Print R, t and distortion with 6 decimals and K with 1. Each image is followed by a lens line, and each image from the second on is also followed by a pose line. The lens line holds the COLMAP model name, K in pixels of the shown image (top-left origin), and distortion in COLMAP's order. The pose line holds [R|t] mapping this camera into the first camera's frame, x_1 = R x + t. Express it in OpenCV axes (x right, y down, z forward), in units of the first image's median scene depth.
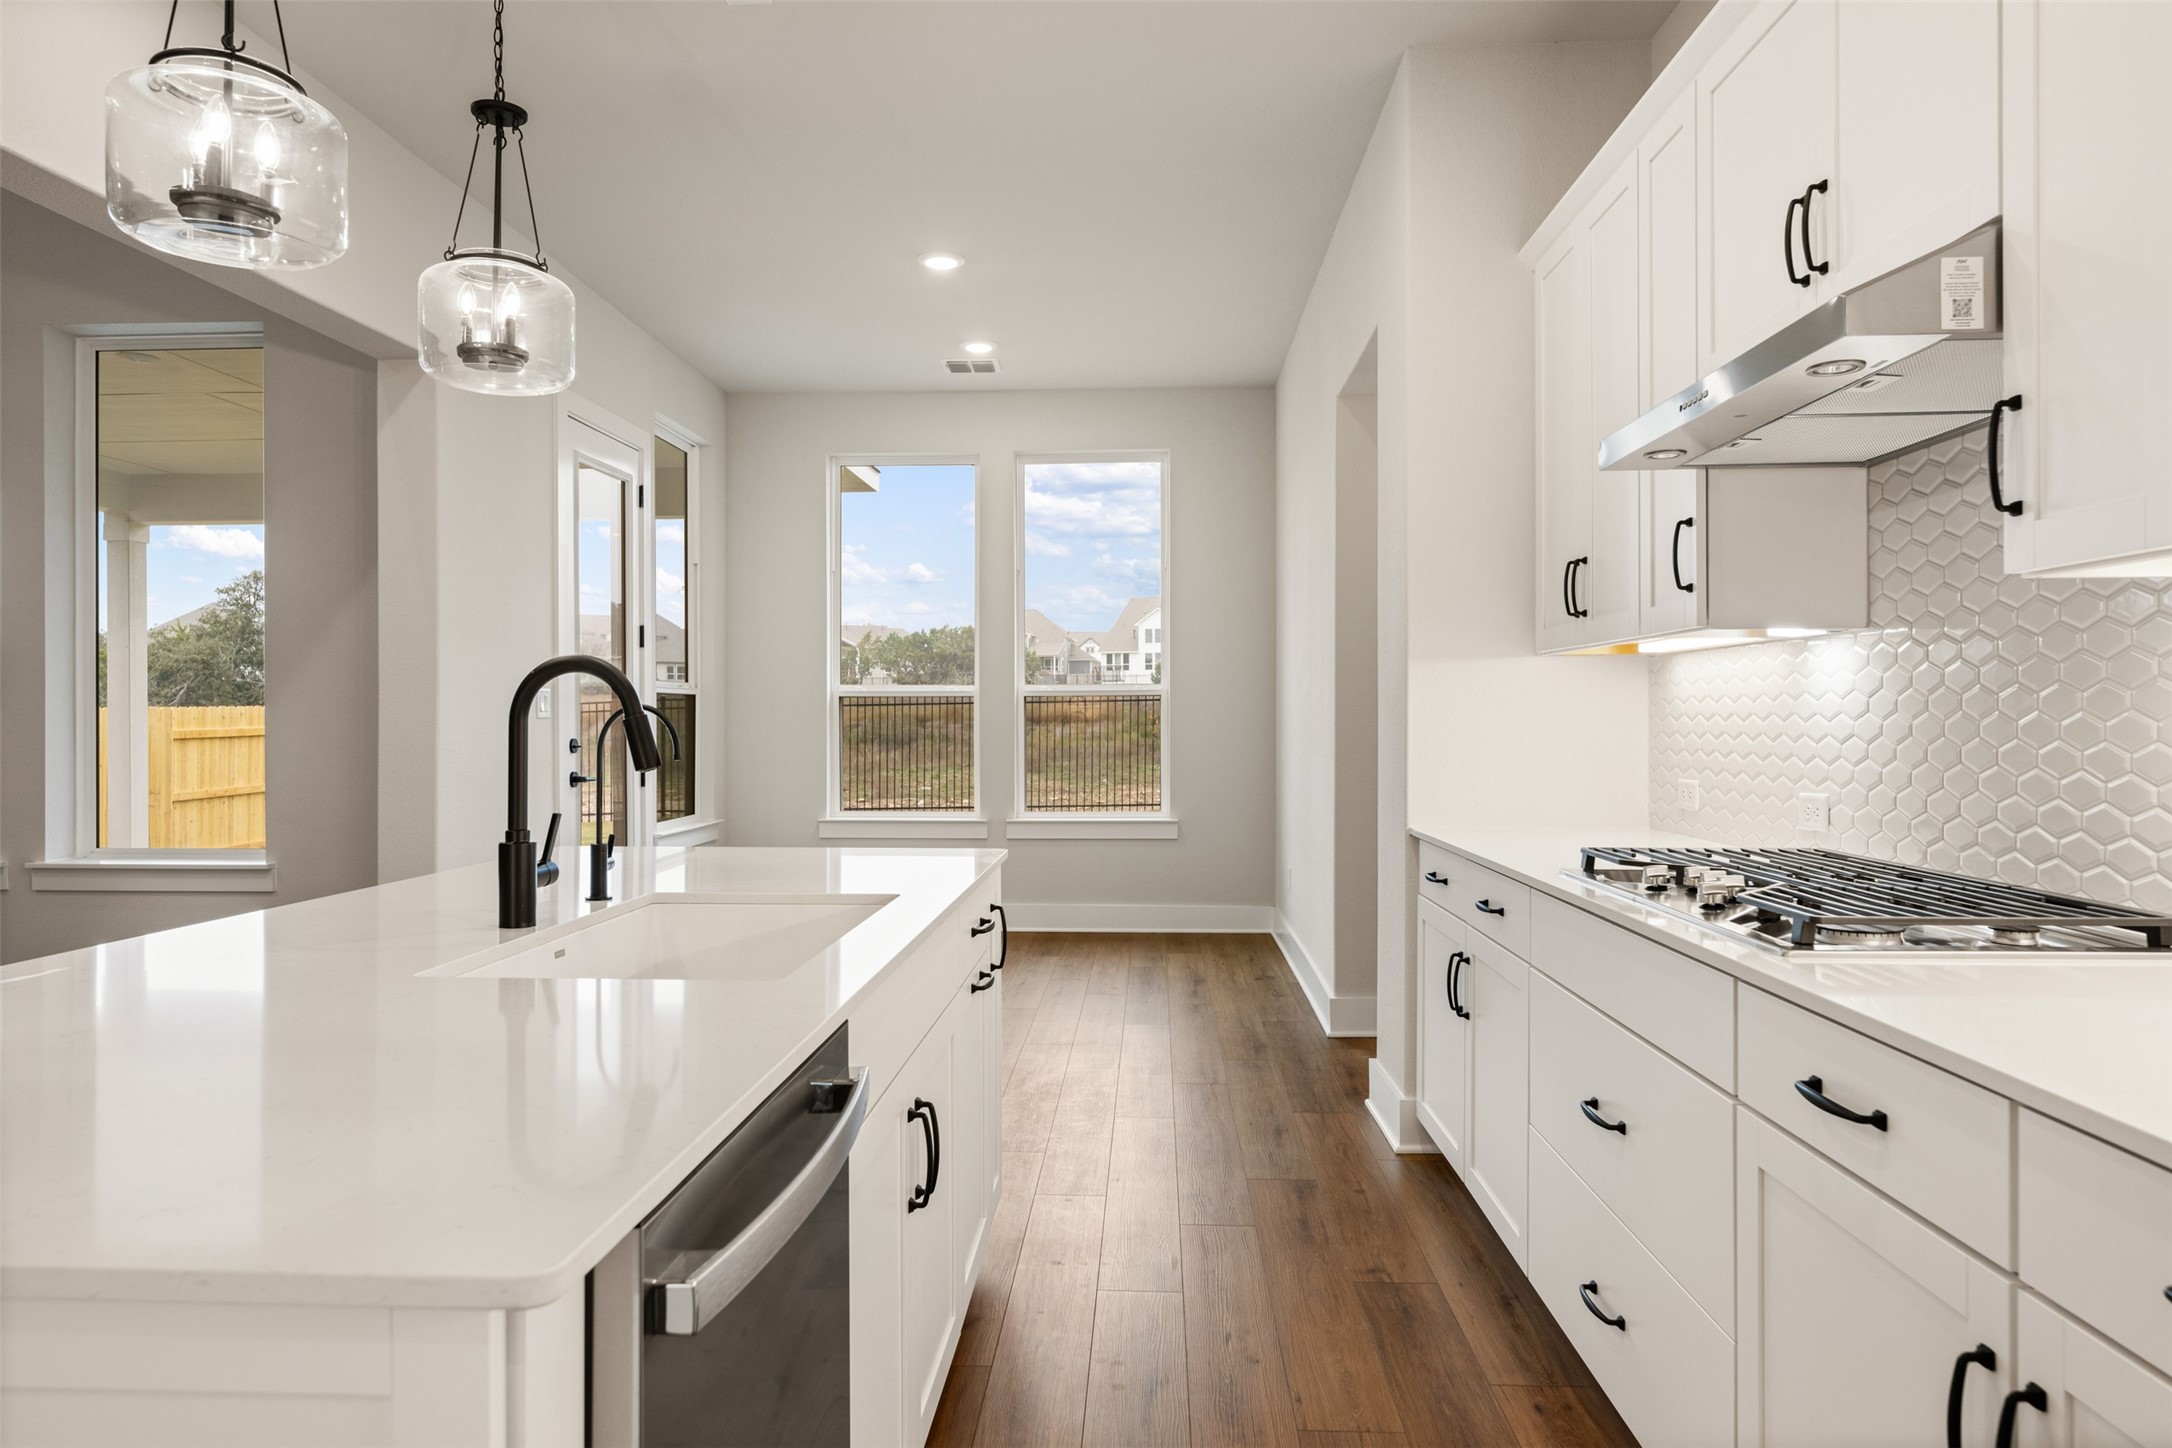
lens RADIAL K [[1349.7, 0, 1073.8], [0, 1349.7, 718.9], [0, 0, 1]] dist [0.009330, 0.001195]
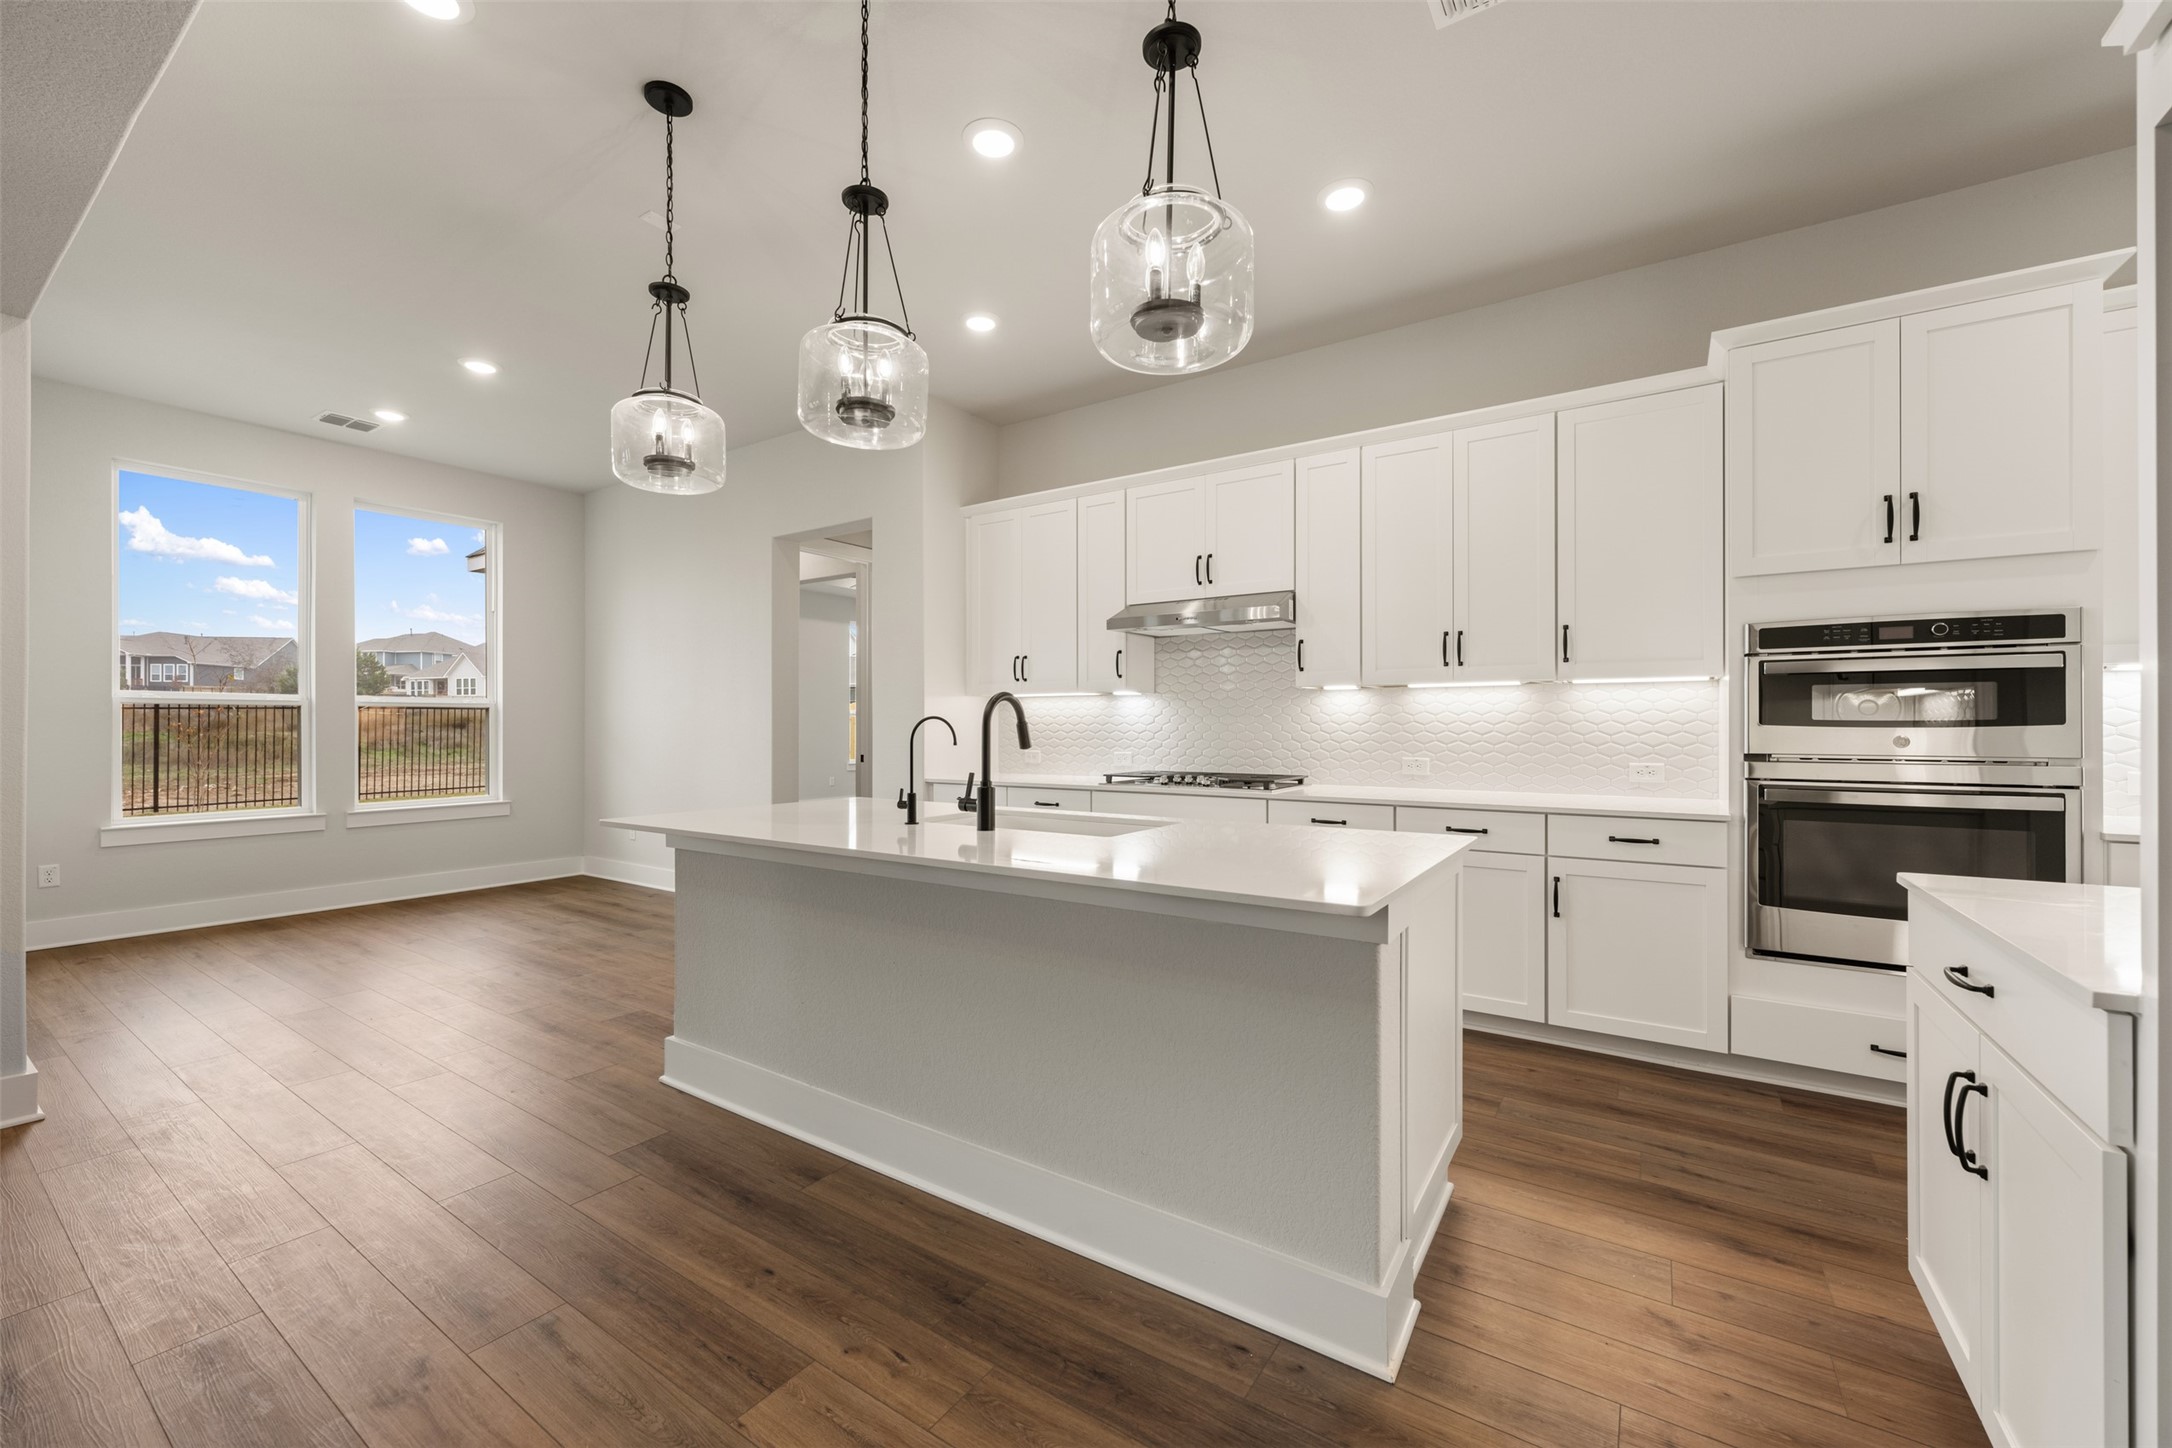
lens RADIAL K [[864.3, 0, 1090.4], [0, 864.3, 728.1], [0, 0, 1]] dist [-0.000913, 0.000346]
pose [[0.495272, -0.002514, 0.868734, -0.383090], [0.000597, 0.999997, 0.002553, 0.001097], [-0.868738, -0.000746, 0.495272, 0.069516]]
